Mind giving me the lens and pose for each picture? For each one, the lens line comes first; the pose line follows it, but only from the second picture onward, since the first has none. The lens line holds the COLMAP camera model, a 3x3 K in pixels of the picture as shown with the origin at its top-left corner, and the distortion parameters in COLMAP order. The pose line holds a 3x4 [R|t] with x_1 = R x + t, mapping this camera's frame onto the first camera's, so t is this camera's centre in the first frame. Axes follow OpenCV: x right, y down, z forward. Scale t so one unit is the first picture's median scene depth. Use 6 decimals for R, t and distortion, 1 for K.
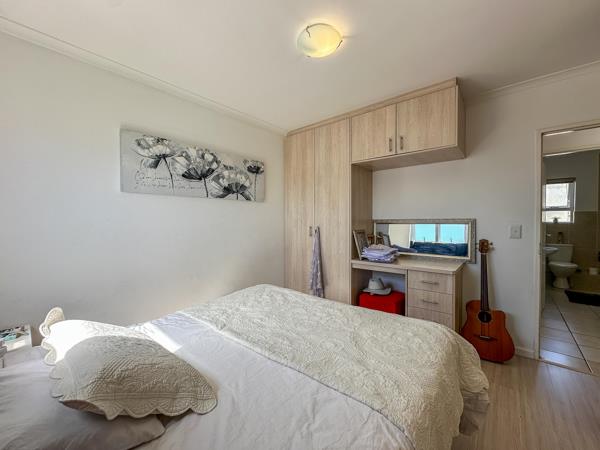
lens RADIAL K [[247.7, 0, 302.6], [0, 247.7, 225.0], [0, 0, 1]] dist [-0.000813, -0.000125]
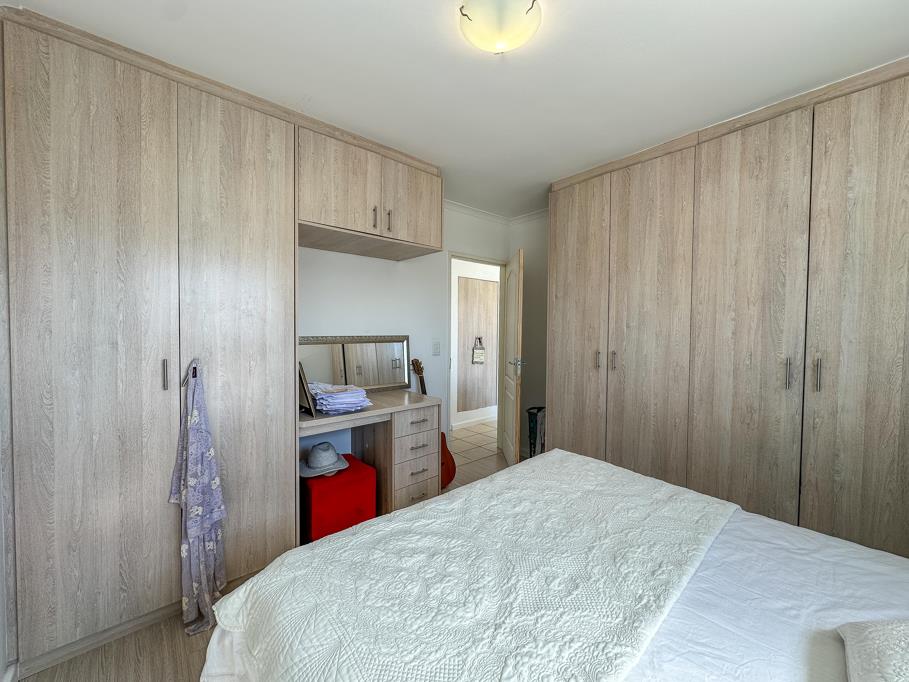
lens RADIAL K [[361.1, 0, 460.0], [0, 361.1, 341.1], [0, 0, 1]] dist [-0.003448, -0.000223]
pose [[0.151549, -0.029549, 0.988008, -0.863886], [0.010005, 0.999548, 0.028359, -0.066739], [-0.988399, 0.005587, 0.151776, 1.112786]]
